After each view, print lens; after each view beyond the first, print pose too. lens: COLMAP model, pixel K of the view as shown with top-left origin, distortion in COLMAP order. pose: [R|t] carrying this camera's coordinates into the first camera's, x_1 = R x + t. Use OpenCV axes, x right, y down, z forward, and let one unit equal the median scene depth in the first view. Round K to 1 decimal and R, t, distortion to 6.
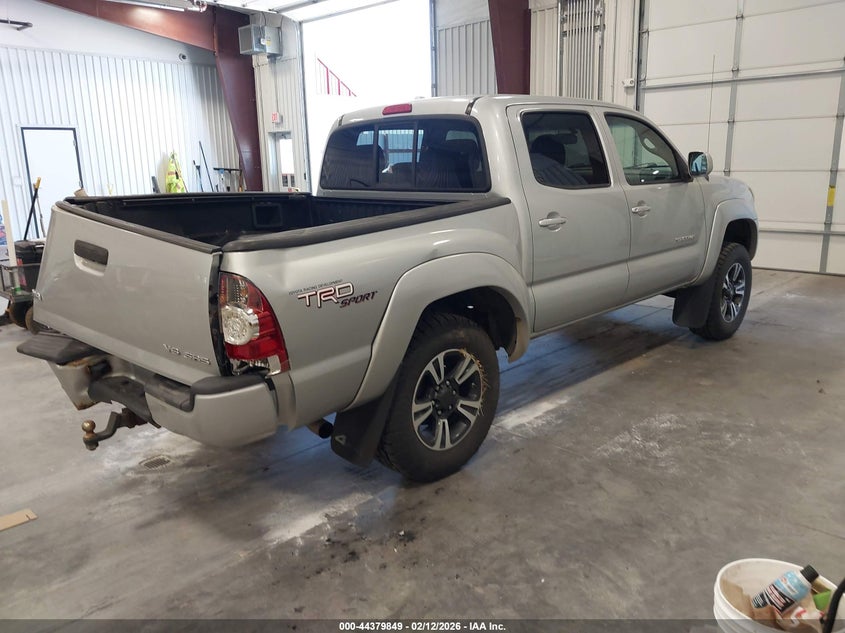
lens RADIAL K [[666.0, 0, 426.7], [0, 666.0, 315.5], [0, 0, 1]] dist [0.018085, 0.003261]
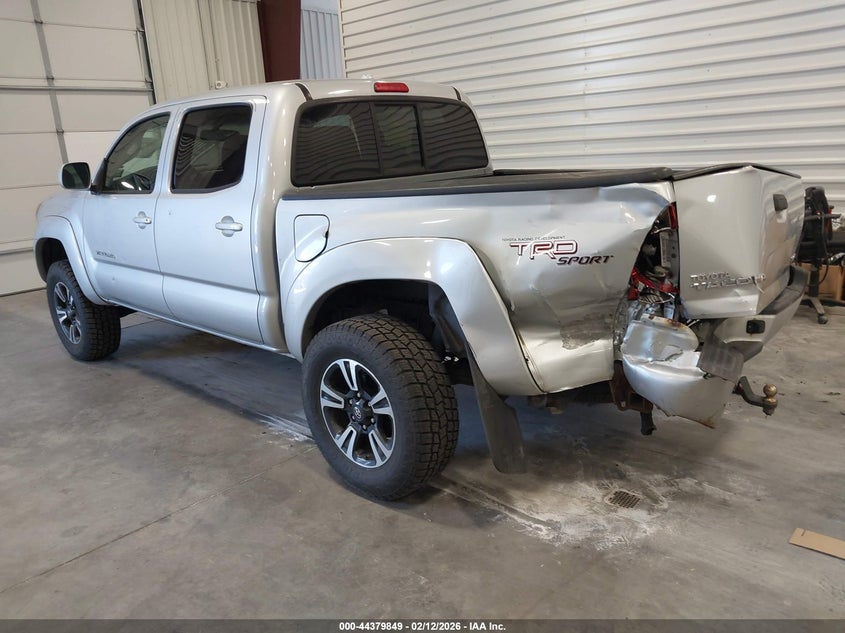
lens RADIAL K [[666.0, 0, 427.1], [0, 666.0, 312.8], [0, 0, 1]] dist [0.018085, 0.003261]
pose [[-0.031514, -0.223367, 0.974225, -1.112267], [0.288403, 0.931219, 0.222836, -0.233088], [-0.956991, 0.287991, 0.035073, 1.116066]]
